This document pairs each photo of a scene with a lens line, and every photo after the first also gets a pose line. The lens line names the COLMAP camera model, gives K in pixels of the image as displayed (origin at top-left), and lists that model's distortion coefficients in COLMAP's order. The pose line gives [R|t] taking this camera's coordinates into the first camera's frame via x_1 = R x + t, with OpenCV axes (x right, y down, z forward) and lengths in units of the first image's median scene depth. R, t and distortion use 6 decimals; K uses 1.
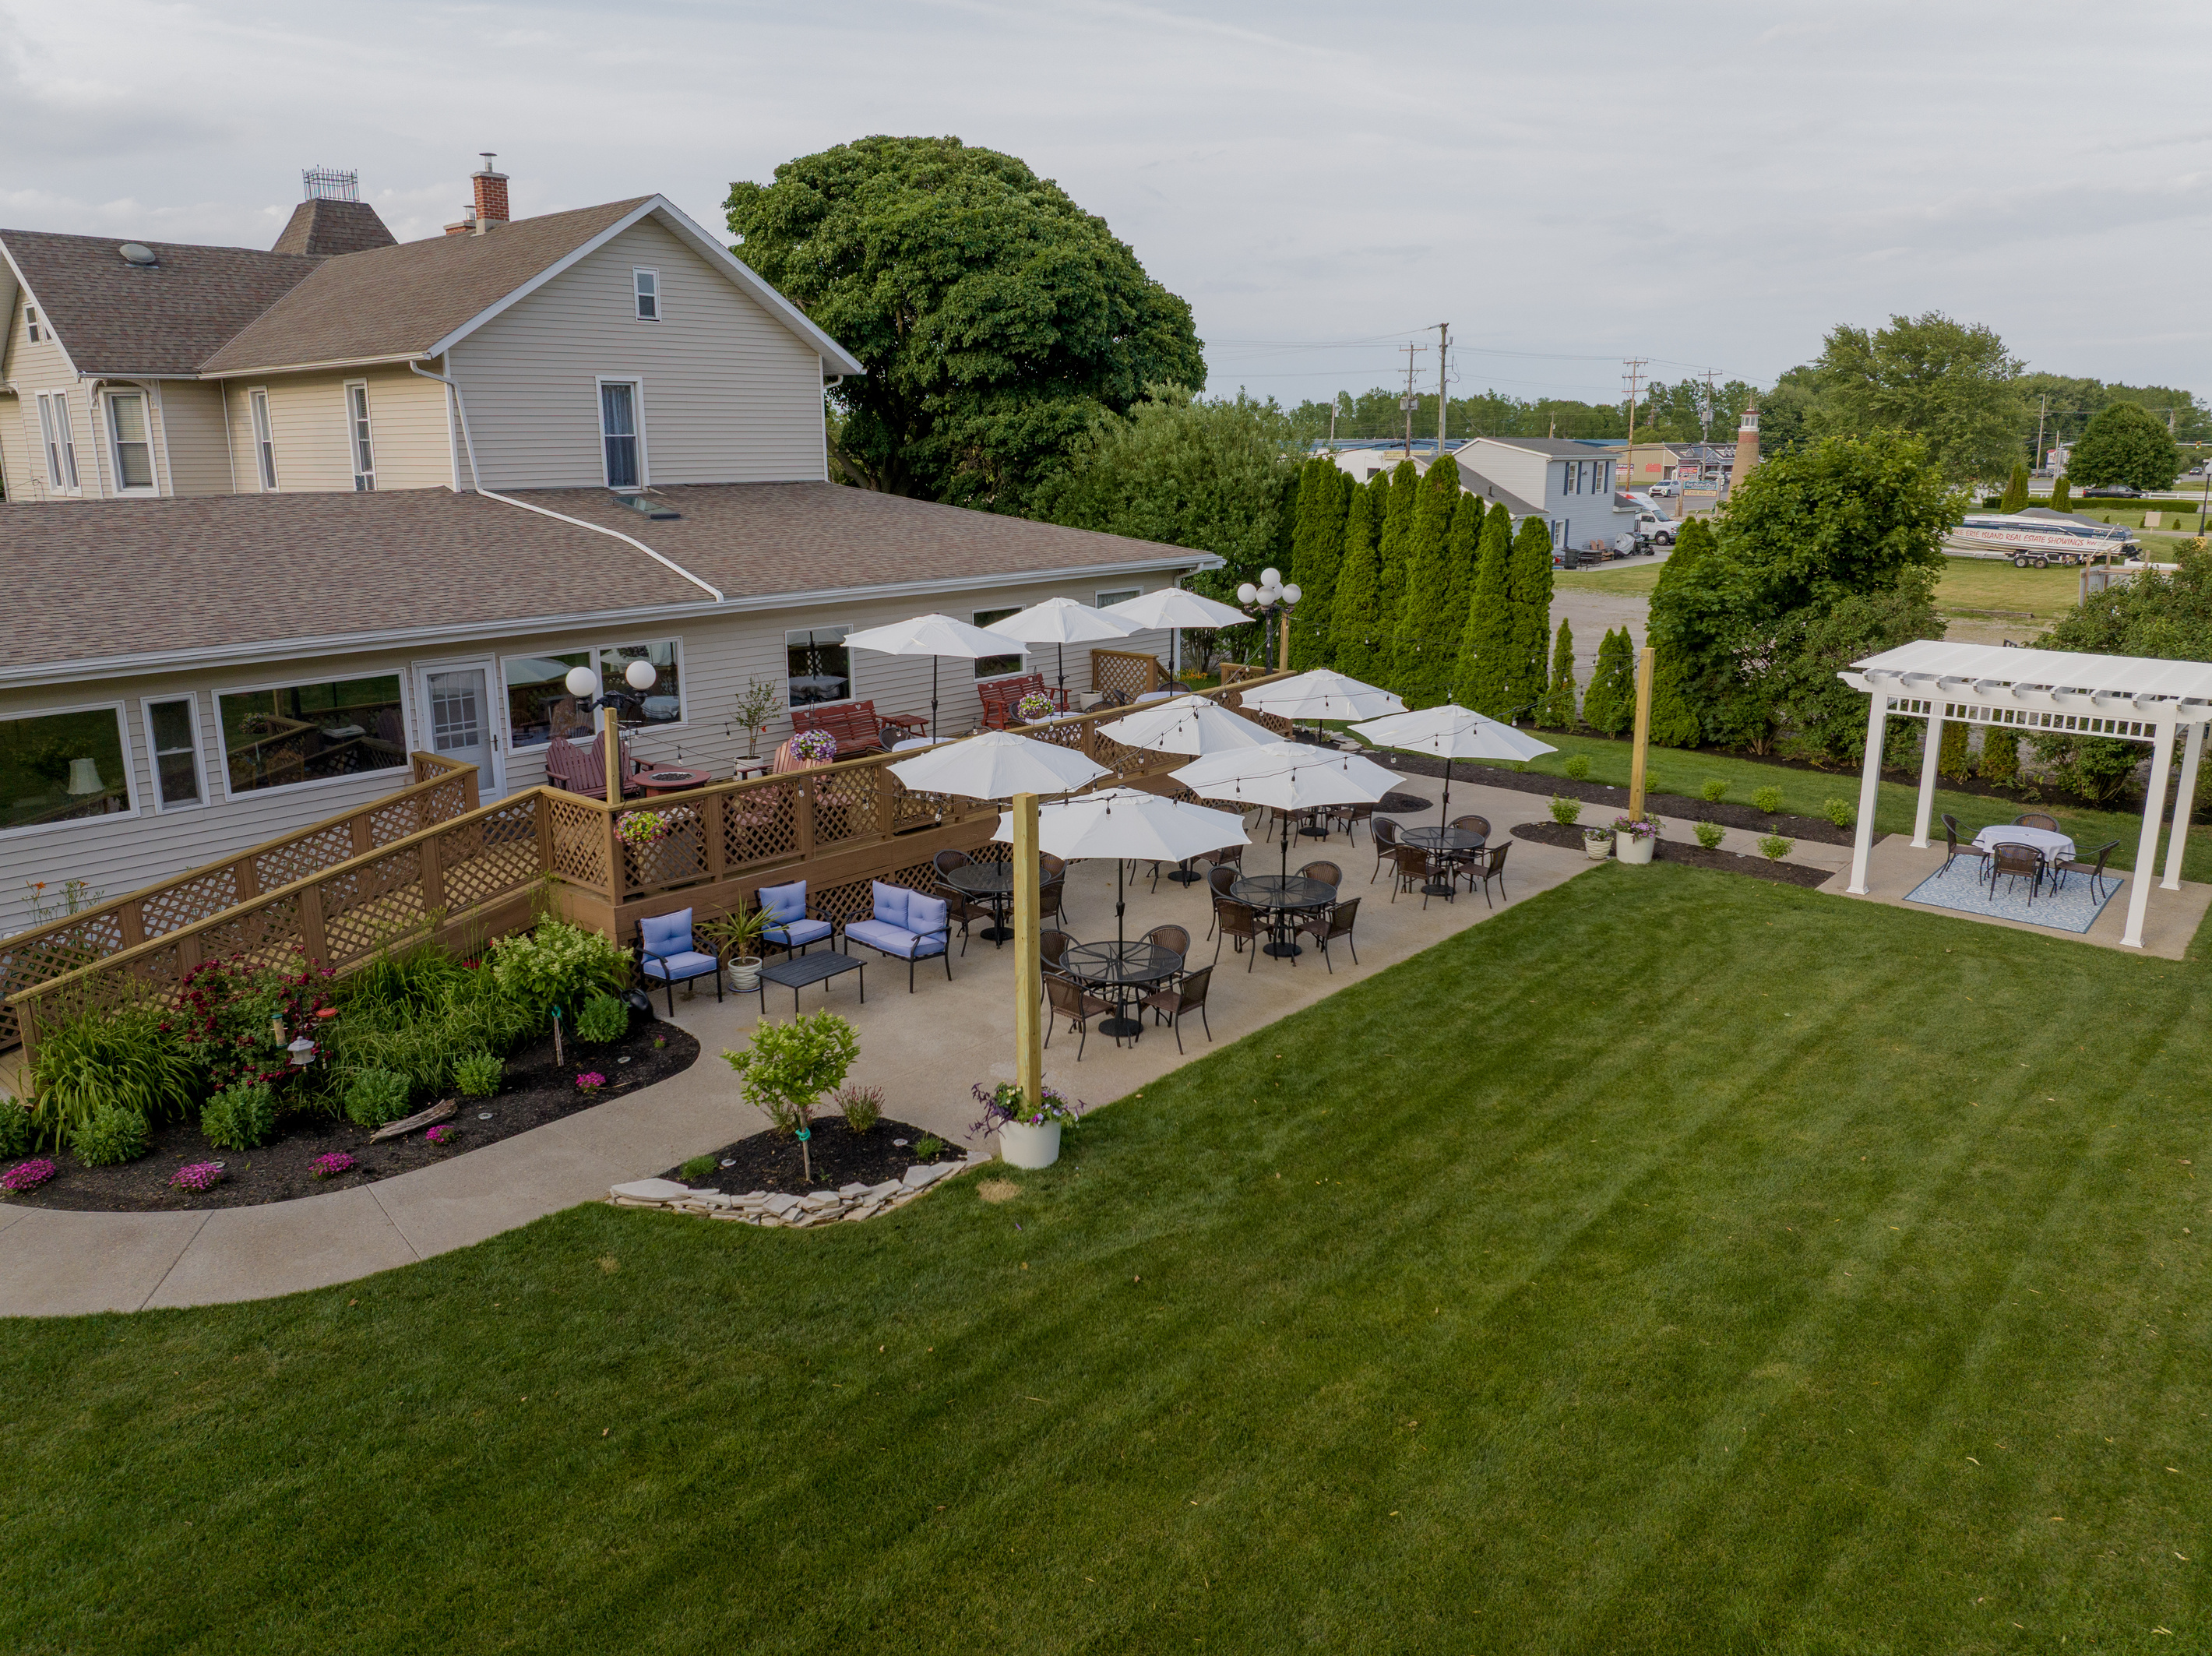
lens RADIAL K [[1556.4, 0, 1098.3], [0, 1556.4, 804.6], [0, 0, 1]] dist [-0.045278, 0.012606]
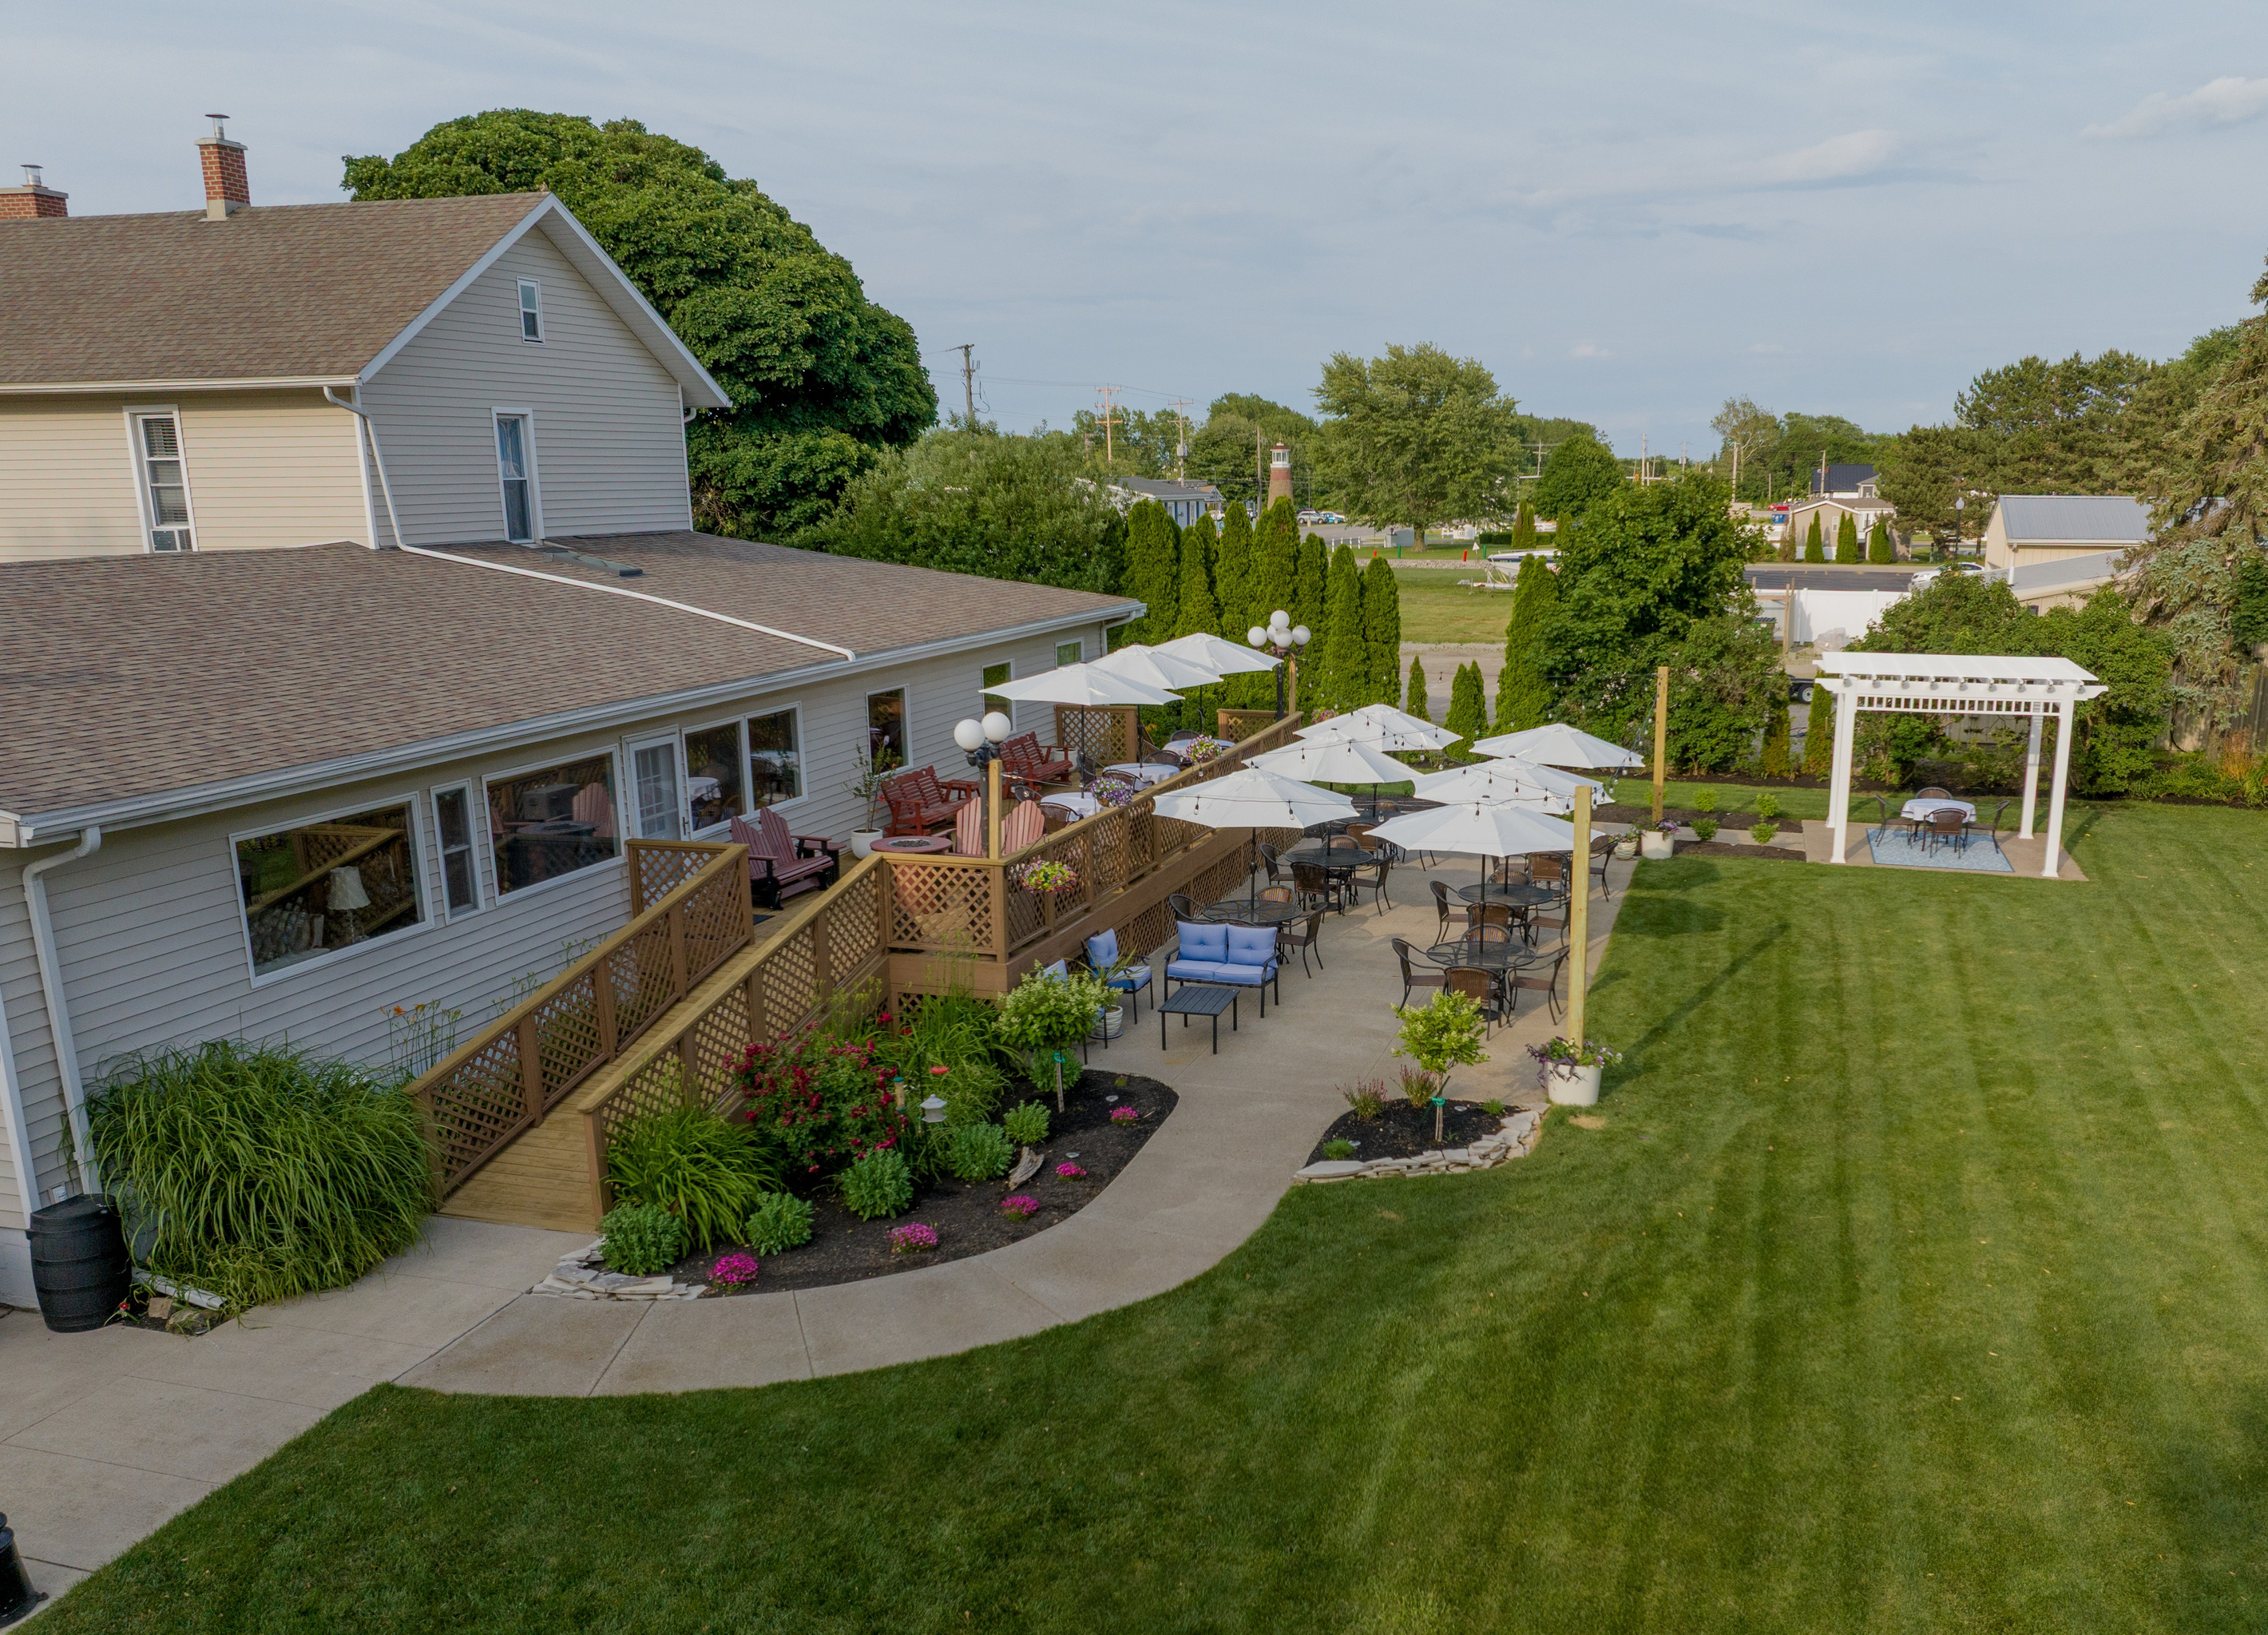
lens RADIAL K [[1833.7, 0, 1310.4], [0, 1833.7, 984.0], [0, 0, 1]] dist [-0.003008, -0.107216]
pose [[0.889962, -0.118669, 0.440324, -0.650492], [0.101248, 0.992868, 0.062944, 0.024893], [-0.444654, -0.011436, 0.895630, -0.125479]]
